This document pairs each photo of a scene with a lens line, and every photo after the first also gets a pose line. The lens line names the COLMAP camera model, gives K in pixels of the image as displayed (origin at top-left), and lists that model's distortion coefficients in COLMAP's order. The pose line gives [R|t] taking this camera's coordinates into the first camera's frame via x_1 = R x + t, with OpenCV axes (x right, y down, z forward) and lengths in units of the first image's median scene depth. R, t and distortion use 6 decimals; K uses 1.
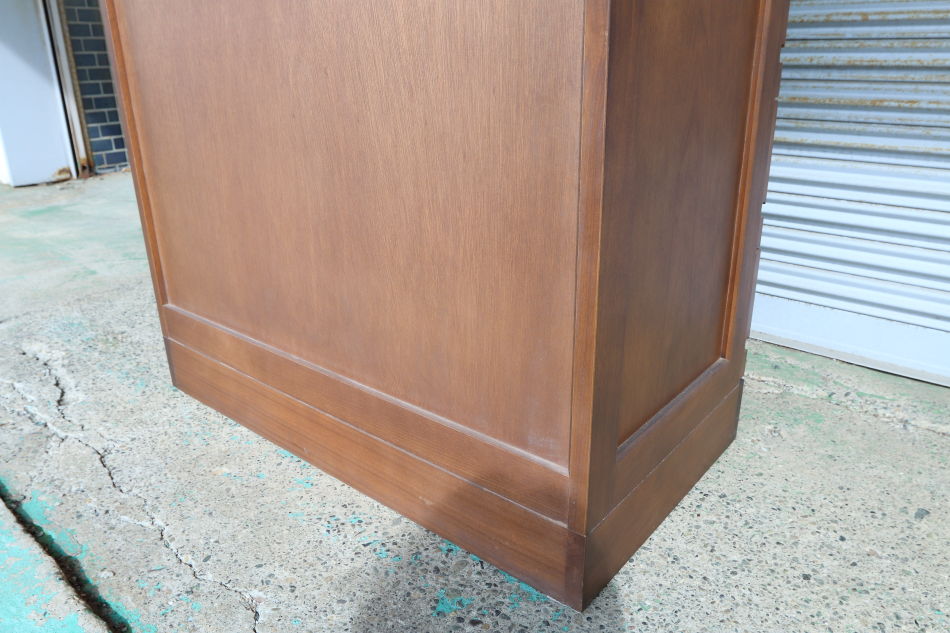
lens RADIAL K [[681.9, 0, 476.3], [0, 681.9, 317.3], [0, 0, 1]] dist [-0.068080, 0.034641]
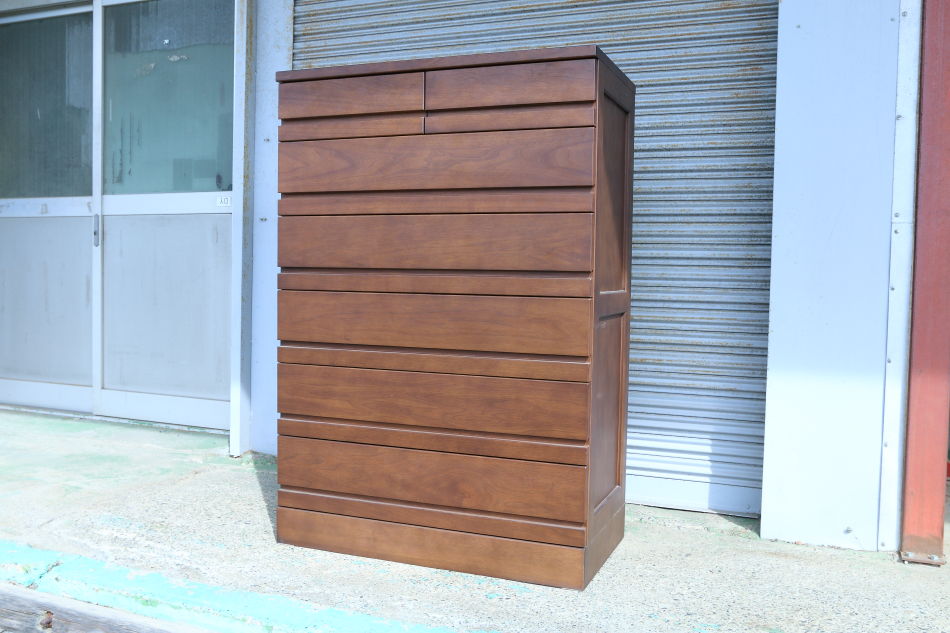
lens RADIAL K [[852.1, 0, 475.3], [0, 852.1, 322.0], [0, 0, 1]] dist [-0.057517, 0.044130]
pose [[0.951327, 0.013910, 0.307868, -0.770045], [0.080781, 0.952797, -0.292665, 0.312907], [-0.297406, 0.303290, 0.905298, -1.391135]]
